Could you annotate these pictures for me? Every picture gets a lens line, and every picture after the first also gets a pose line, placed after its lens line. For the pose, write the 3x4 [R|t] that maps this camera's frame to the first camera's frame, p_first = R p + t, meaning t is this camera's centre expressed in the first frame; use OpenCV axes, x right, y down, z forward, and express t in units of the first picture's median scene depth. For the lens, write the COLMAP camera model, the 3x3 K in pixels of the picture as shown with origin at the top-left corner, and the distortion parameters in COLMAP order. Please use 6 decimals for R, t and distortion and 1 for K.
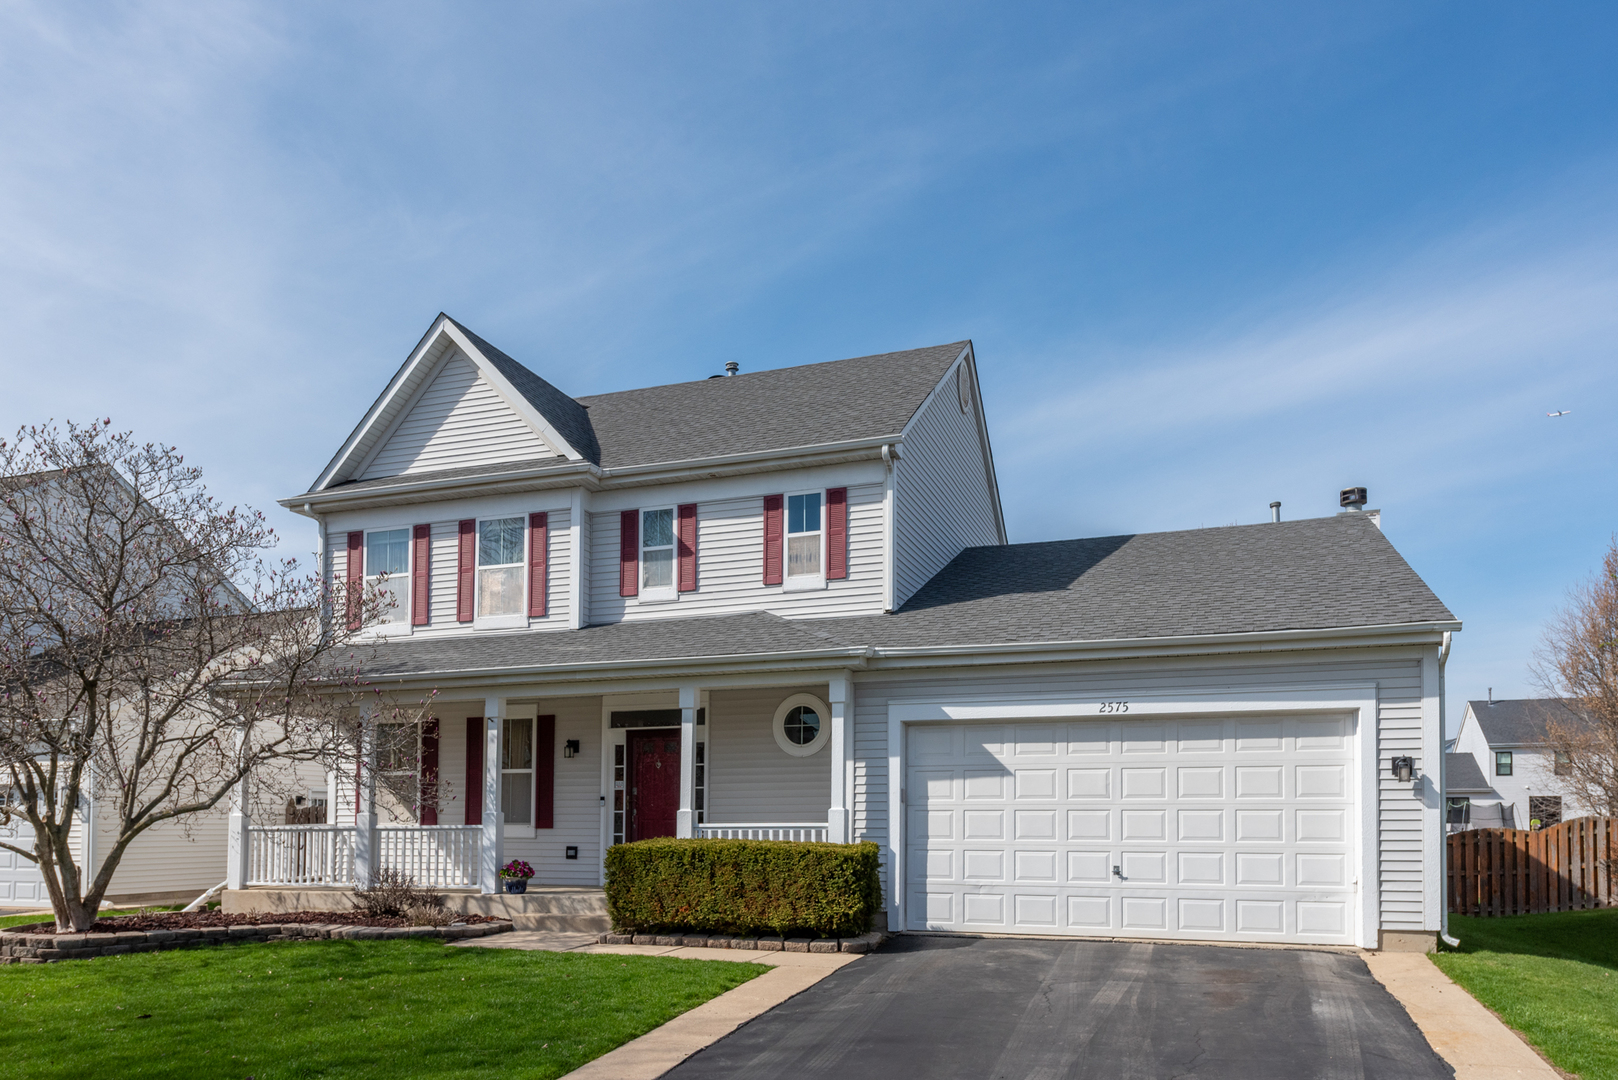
lens RADIAL K [[1035.9, 0, 809.6], [0, 1035.9, 603.5], [0, 0, 1]] dist [0.009468, -0.003978]
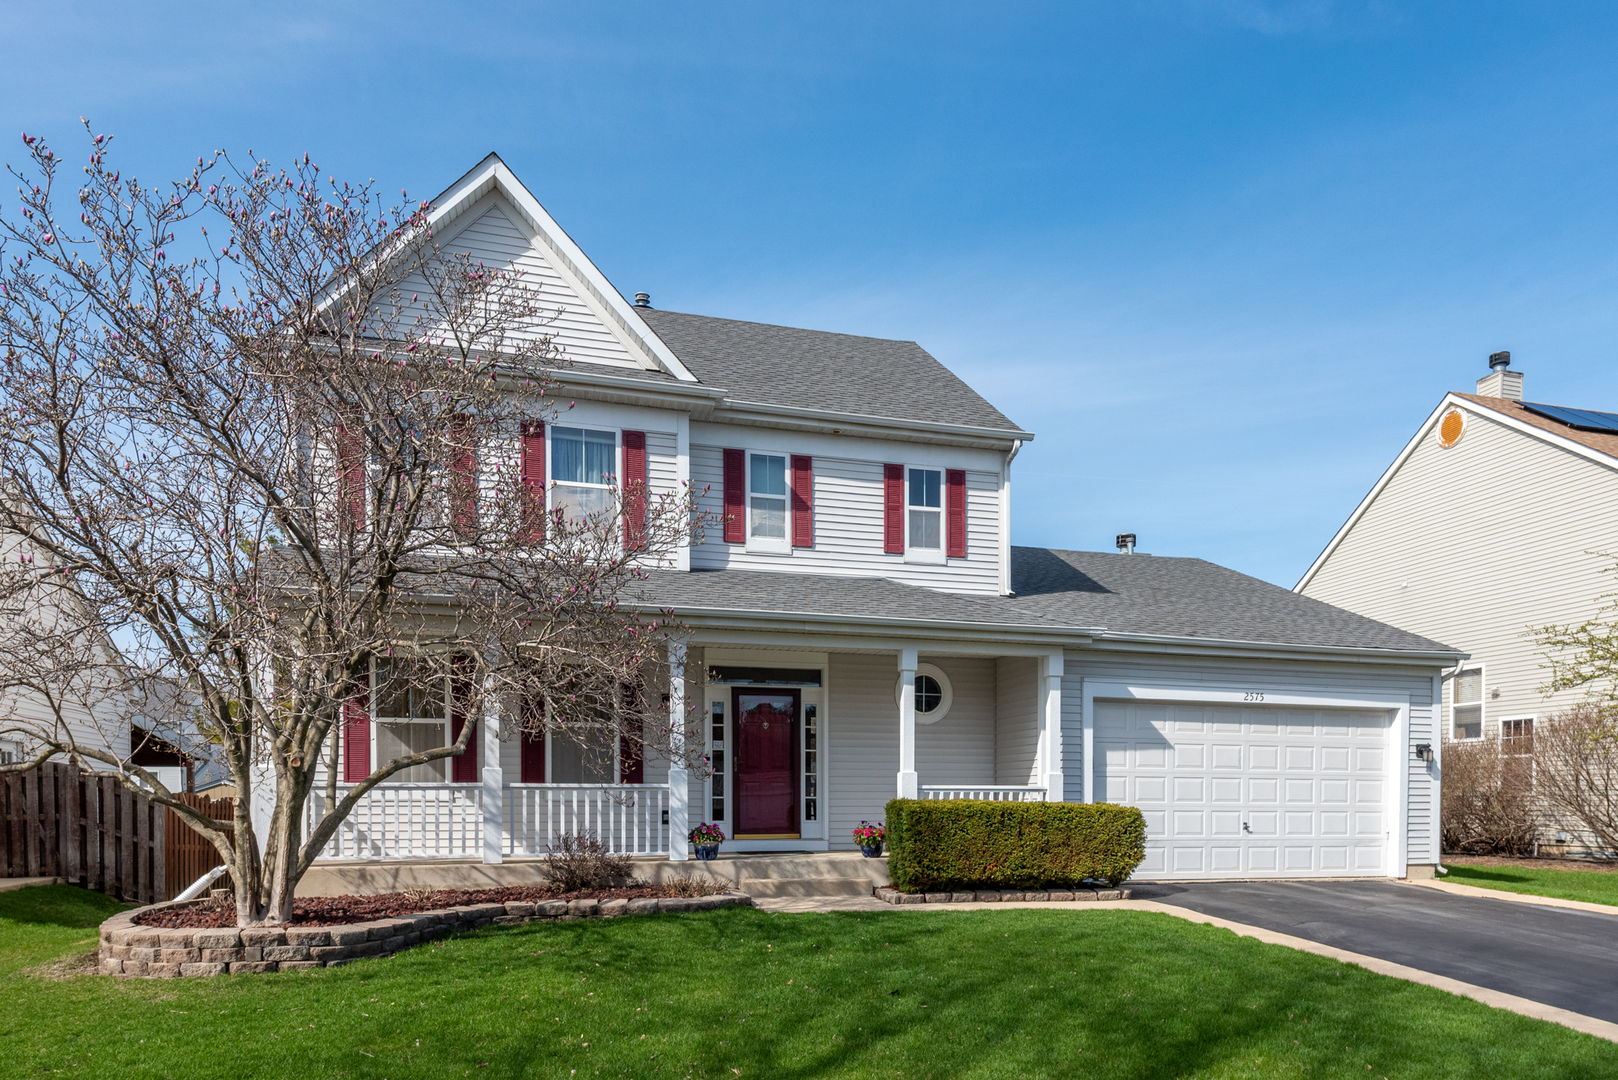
lens RADIAL K [[1029.3, 0, 814.1], [0, 1029.3, 644.4], [0, 0, 1]] dist [0.008062, -0.001135]
pose [[0.831863, 0.089747, 0.547677, -0.660583], [-0.119760, 0.992616, 0.019244, 0.061392], [-0.541906, -0.081598, 0.836468, 0.203779]]
